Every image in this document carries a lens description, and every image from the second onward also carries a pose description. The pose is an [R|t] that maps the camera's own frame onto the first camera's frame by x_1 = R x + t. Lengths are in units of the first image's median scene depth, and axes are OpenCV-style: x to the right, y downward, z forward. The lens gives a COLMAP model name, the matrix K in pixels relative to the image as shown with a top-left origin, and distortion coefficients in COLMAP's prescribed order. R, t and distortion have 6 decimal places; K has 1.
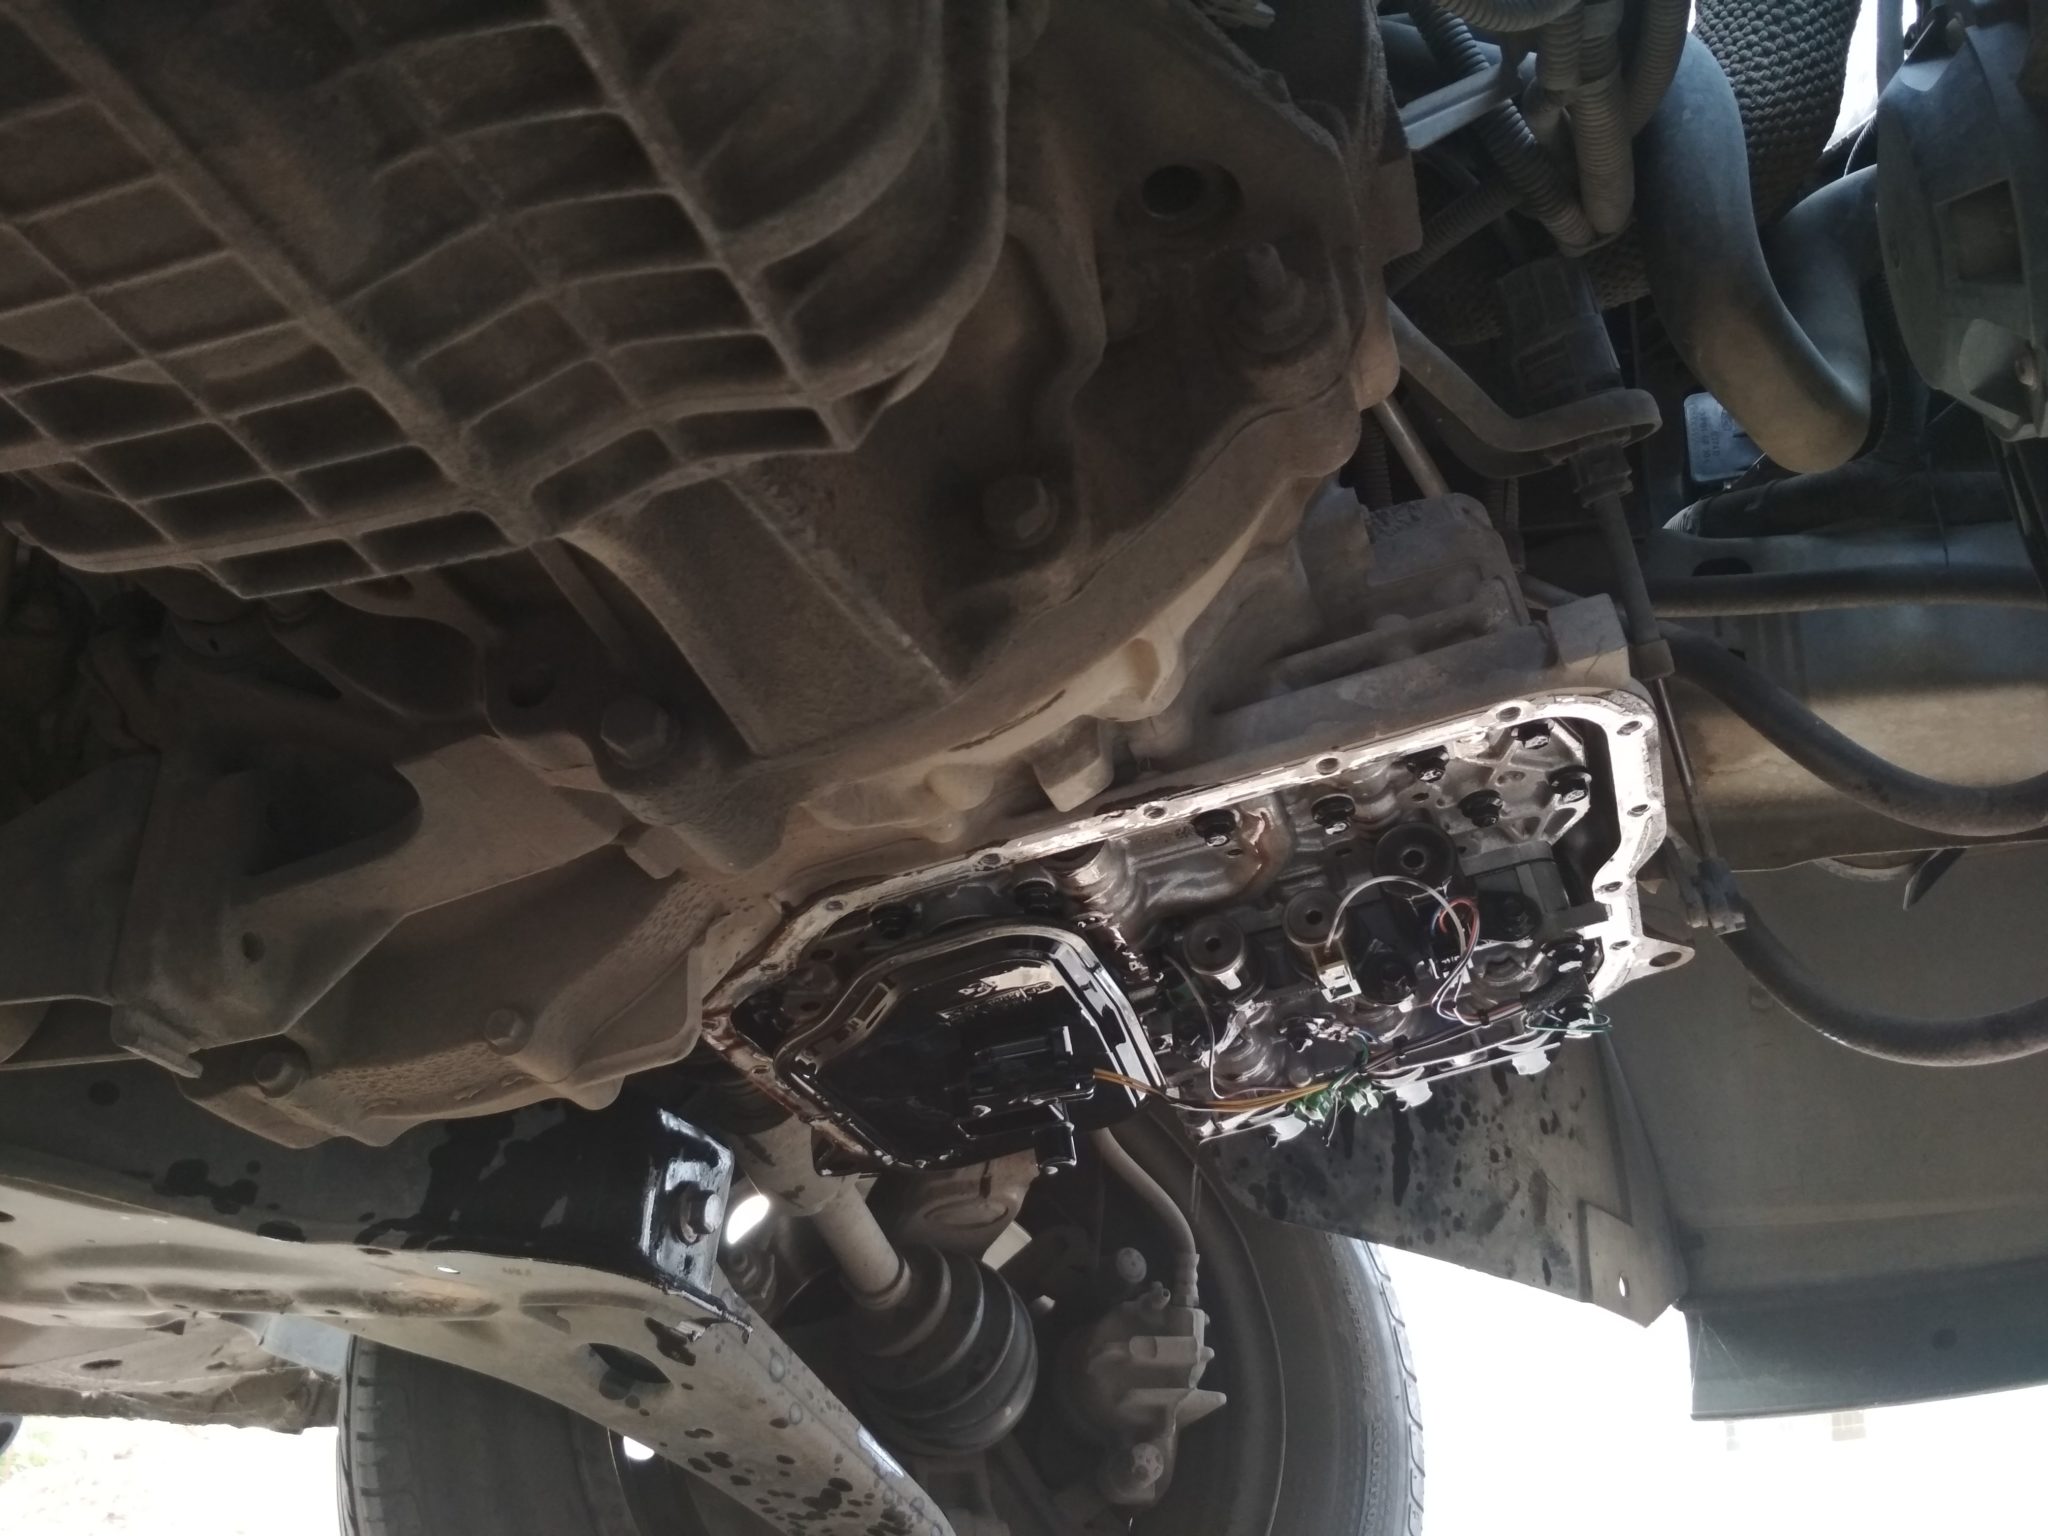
lens RADIAL K [[1838.9, 0, 1024.0], [0, 1838.9, 768.0], [0, 0, 1]] dist [0.118836, -0.253675]
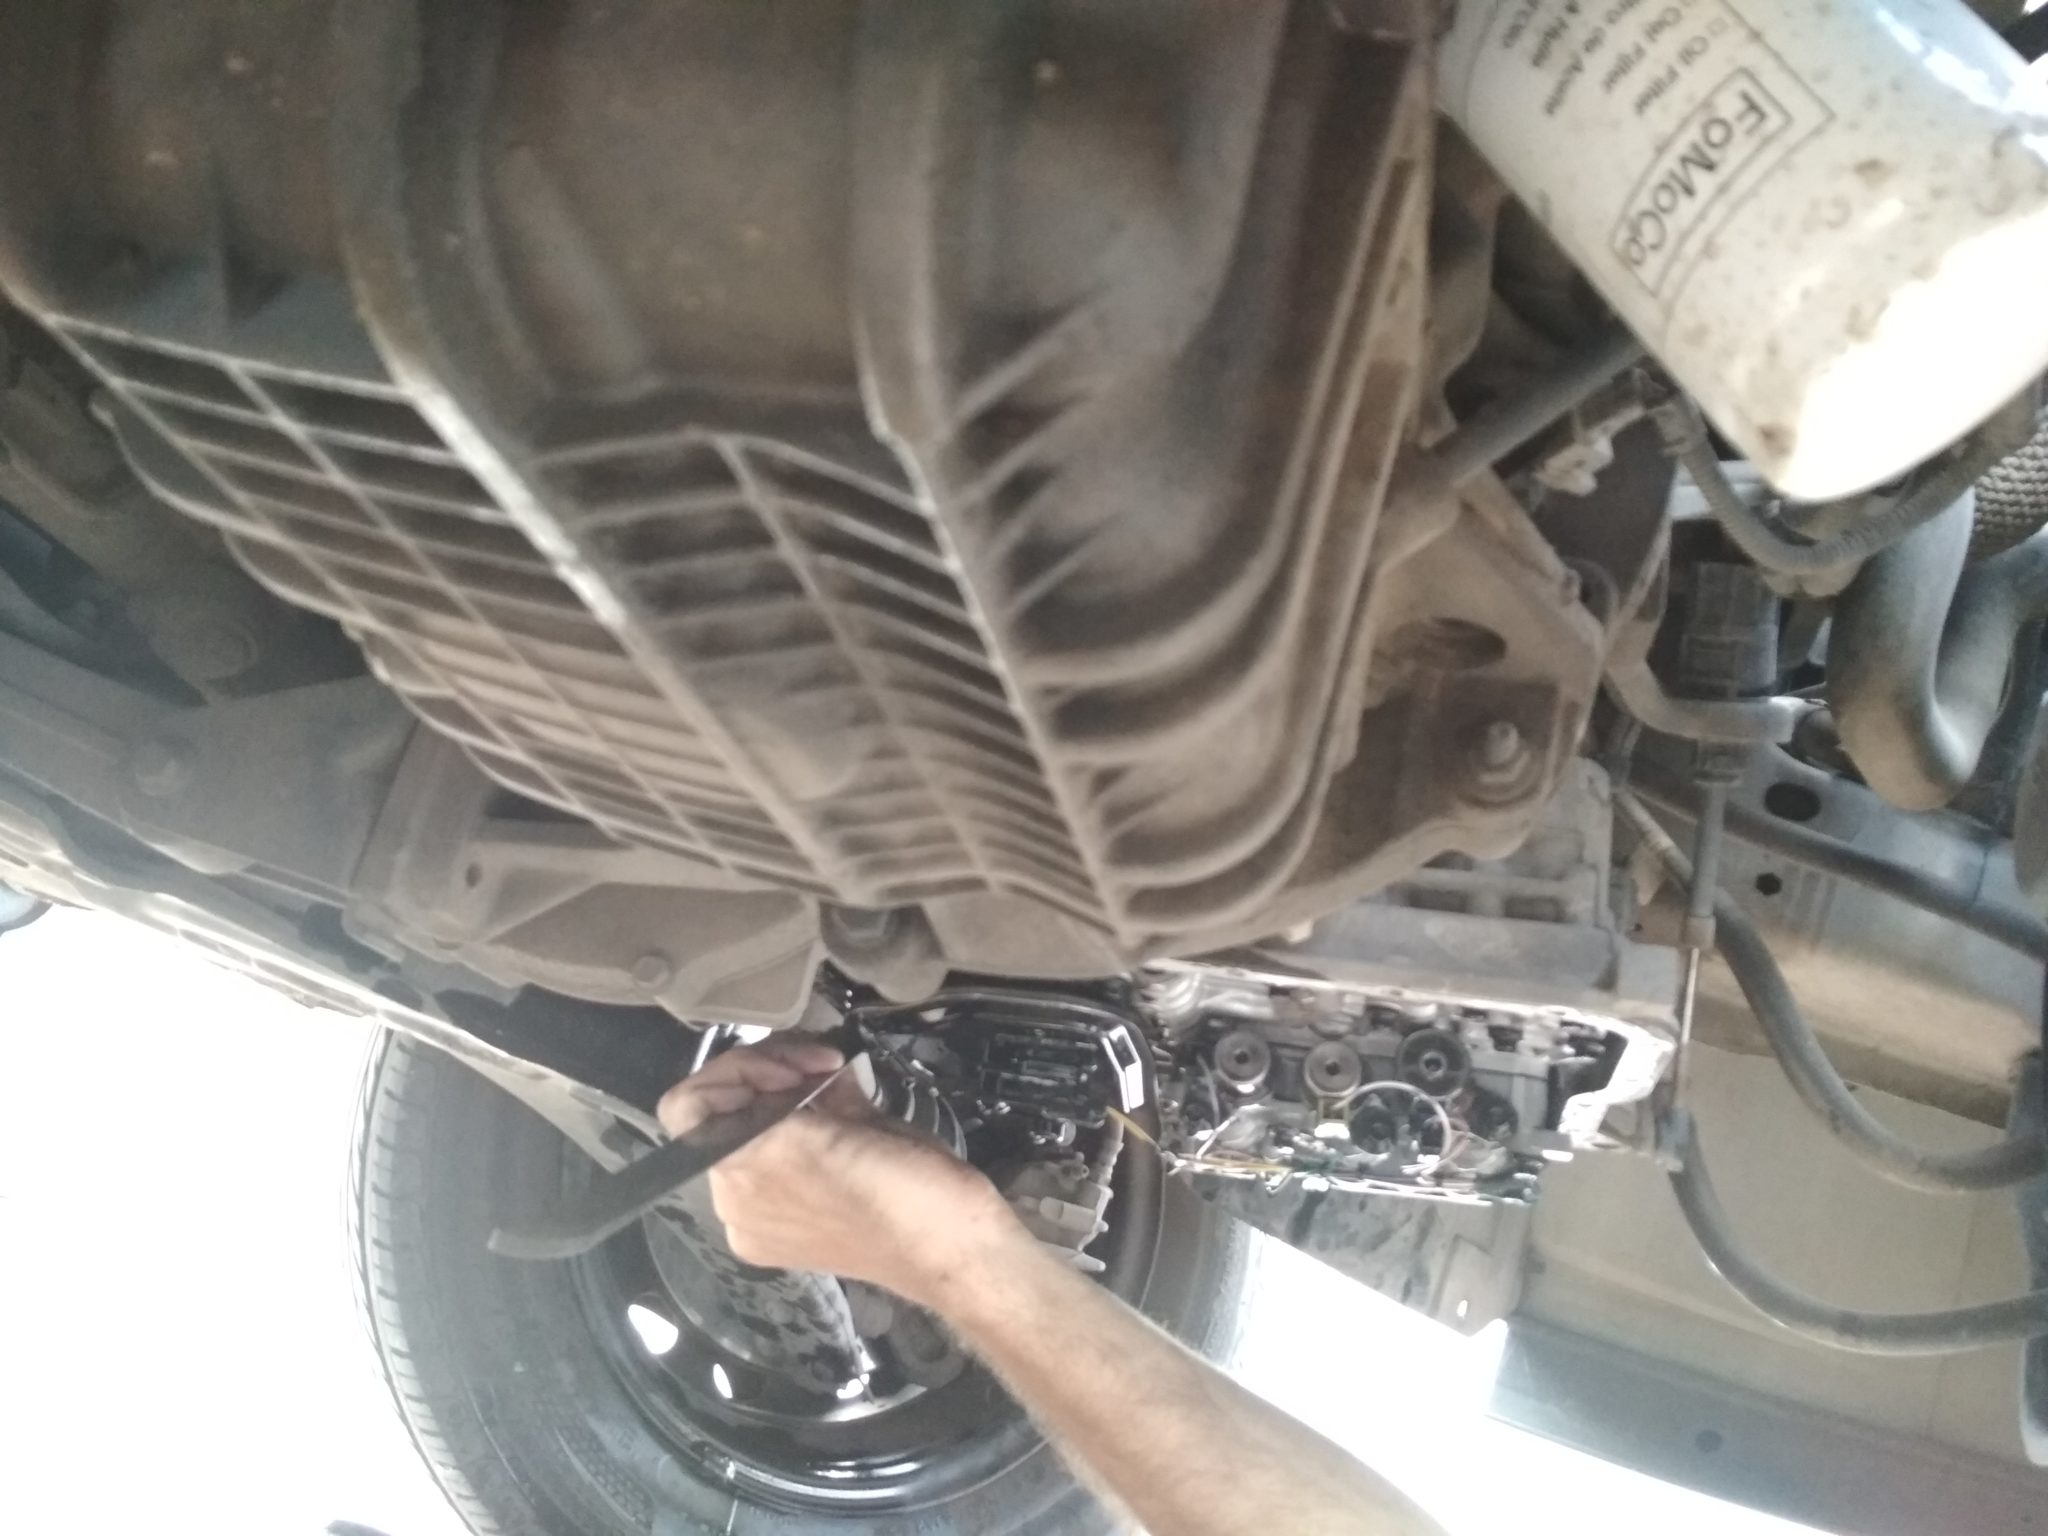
lens RADIAL K [[1823.4, 0, 1024.0], [0, 1823.4, 768.0], [0, 0, 1]] dist [0.112282, -0.207669]
pose [[0.947100, 0.319011, 0.035127, -0.092173], [-0.319330, 0.925746, 0.202541, -0.192876], [0.032094, -0.203044, 0.978644, -0.065955]]
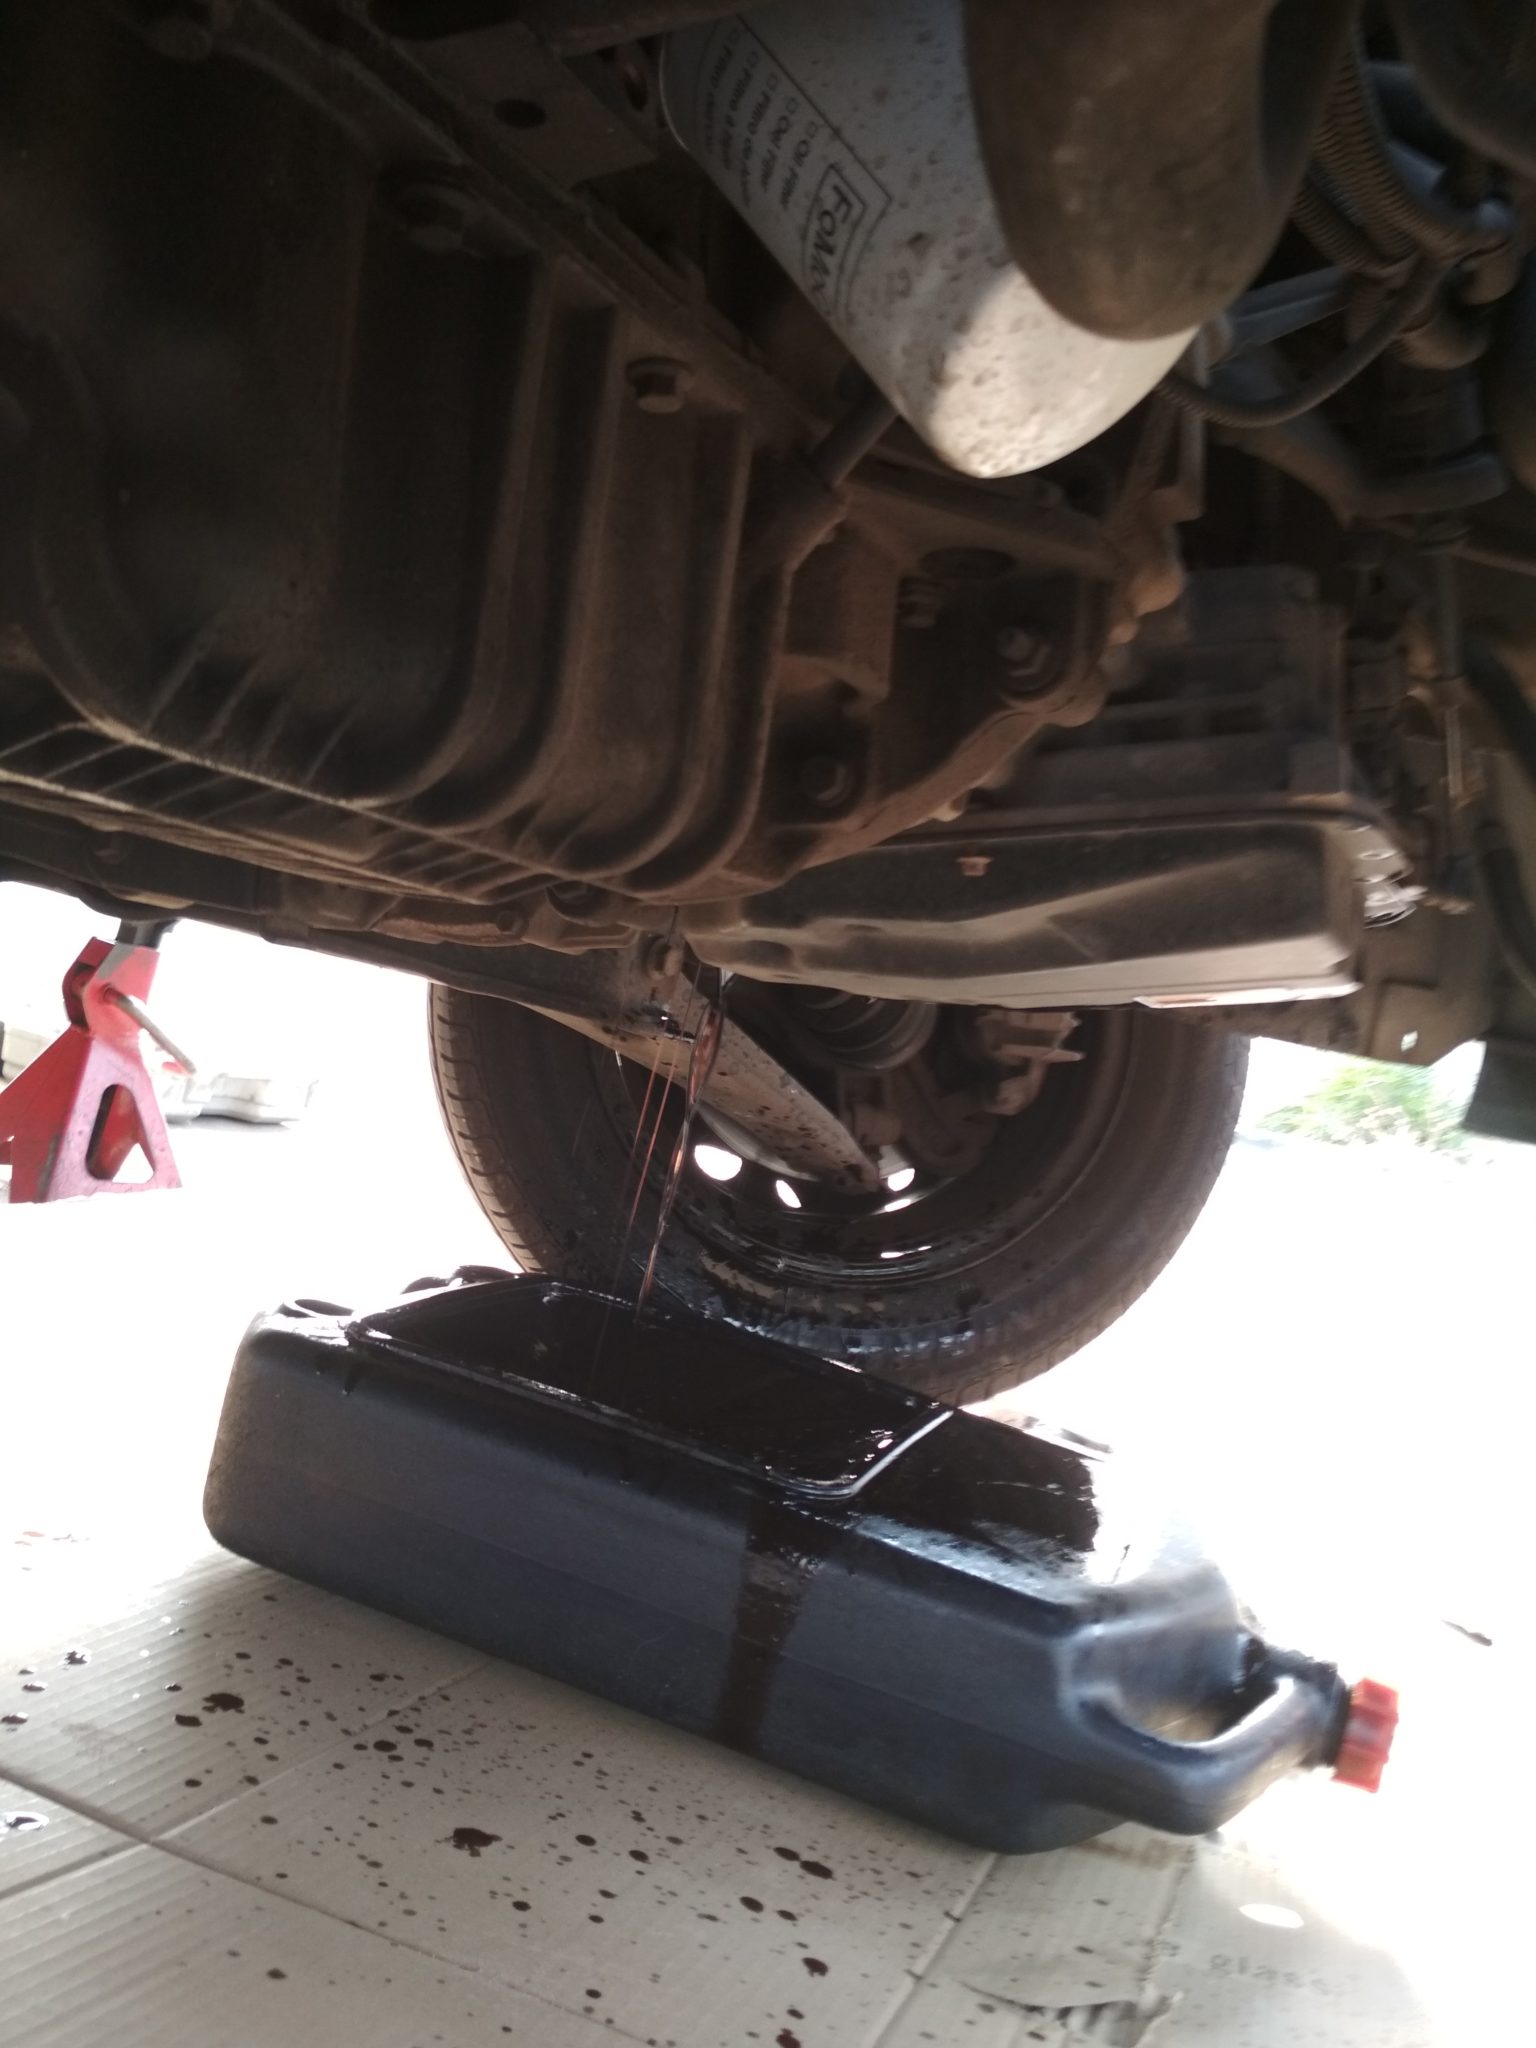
lens RADIAL K [[1838.9, 0, 734.8], [0, 1838.9, 1023.1], [0, 0, 1]] dist [0.118836, -0.253675]
pose [[0.976089, 0.142298, -0.164322, 0.095543], [-0.048038, 0.878469, 0.475378, -0.325456], [0.211997, -0.456117, 0.864300, -0.167652]]
